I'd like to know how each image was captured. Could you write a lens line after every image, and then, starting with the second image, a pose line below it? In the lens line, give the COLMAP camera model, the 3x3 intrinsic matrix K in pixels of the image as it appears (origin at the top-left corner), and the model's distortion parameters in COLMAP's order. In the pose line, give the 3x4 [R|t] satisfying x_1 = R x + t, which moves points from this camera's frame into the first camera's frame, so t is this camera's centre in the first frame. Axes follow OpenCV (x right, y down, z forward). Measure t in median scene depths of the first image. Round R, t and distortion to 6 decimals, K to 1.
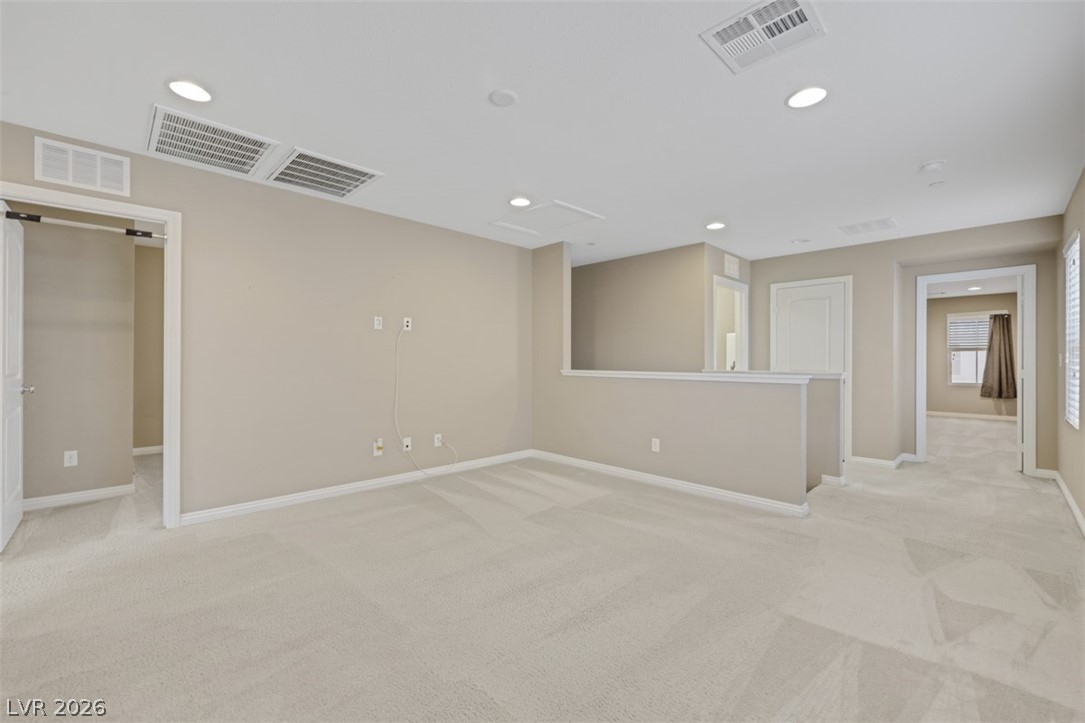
lens RADIAL K [[453.5, 0, 545.9], [0, 453.5, 361.8], [0, 0, 1]] dist [-0.000917, -0.000272]
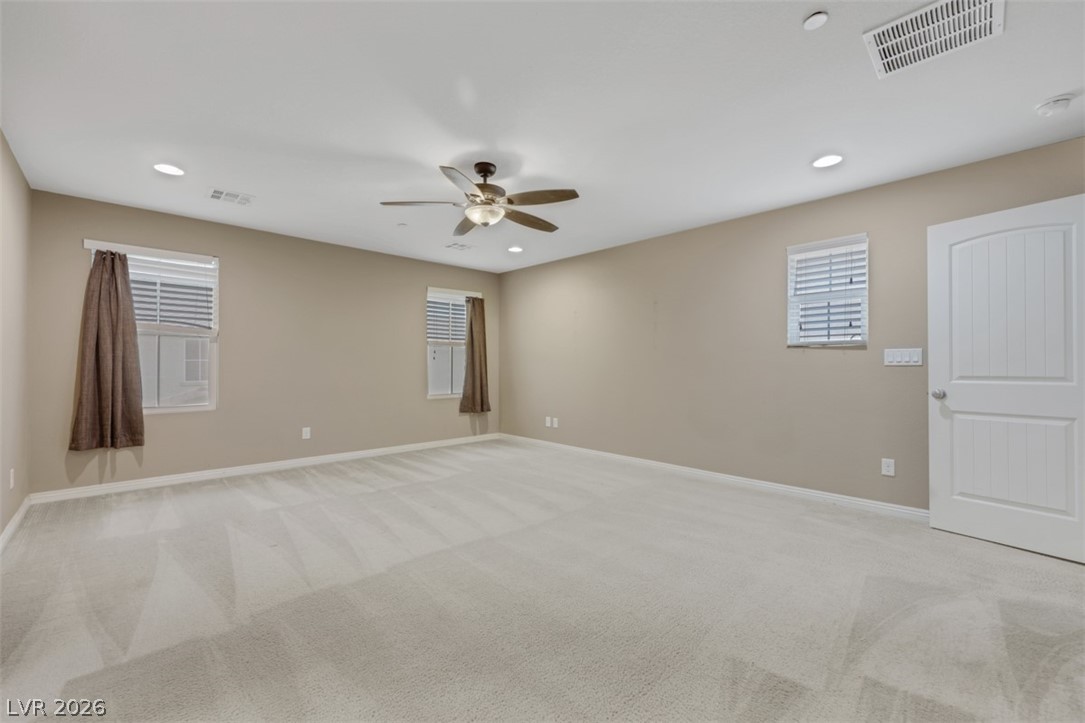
lens RADIAL K [[453.5, 0, 545.9], [0, 453.5, 361.8], [0, 0, 1]] dist [-0.000917, -0.000272]
pose [[0.023724, -0.001550, 0.999717, 0.270803], [0.000673, 0.999999, 0.001535, -0.001960], [-0.999718, 0.000637, 0.023725, 0.864471]]
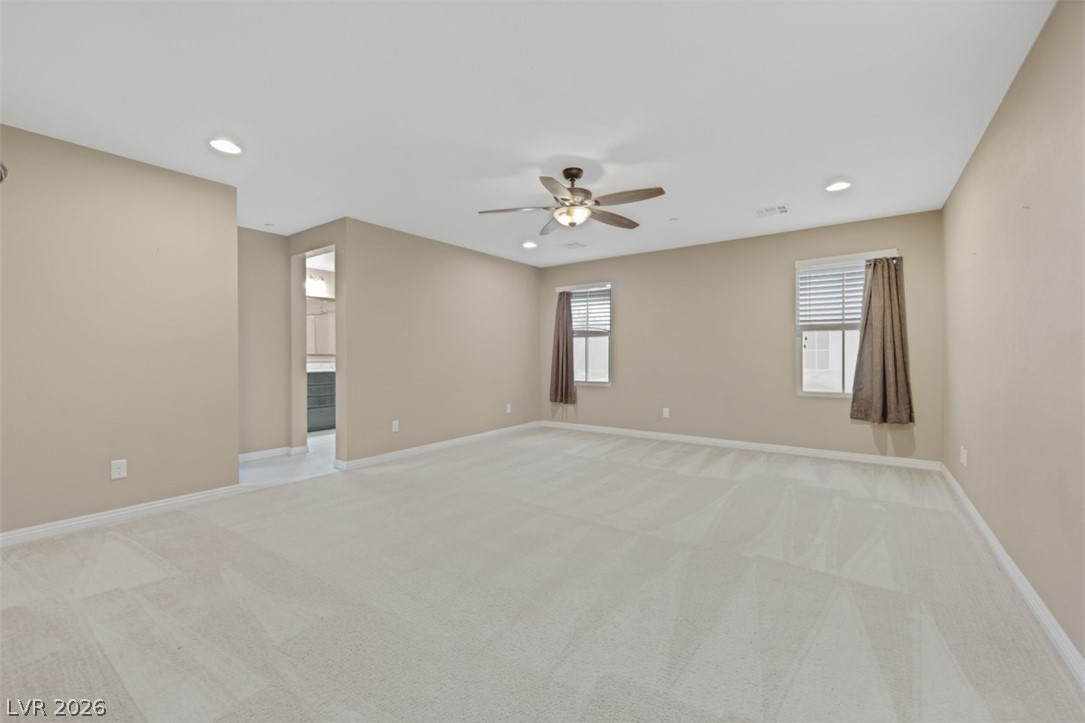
lens RADIAL K [[453.5, 0, 545.9], [0, 453.5, 361.8], [0, 0, 1]] dist [-0.000917, -0.000272]
pose [[0.990821, -0.015330, 0.134308, 0.553337], [0.013450, 0.999799, 0.014895, -0.000569], [-0.134509, -0.012951, 0.990828, 0.541966]]
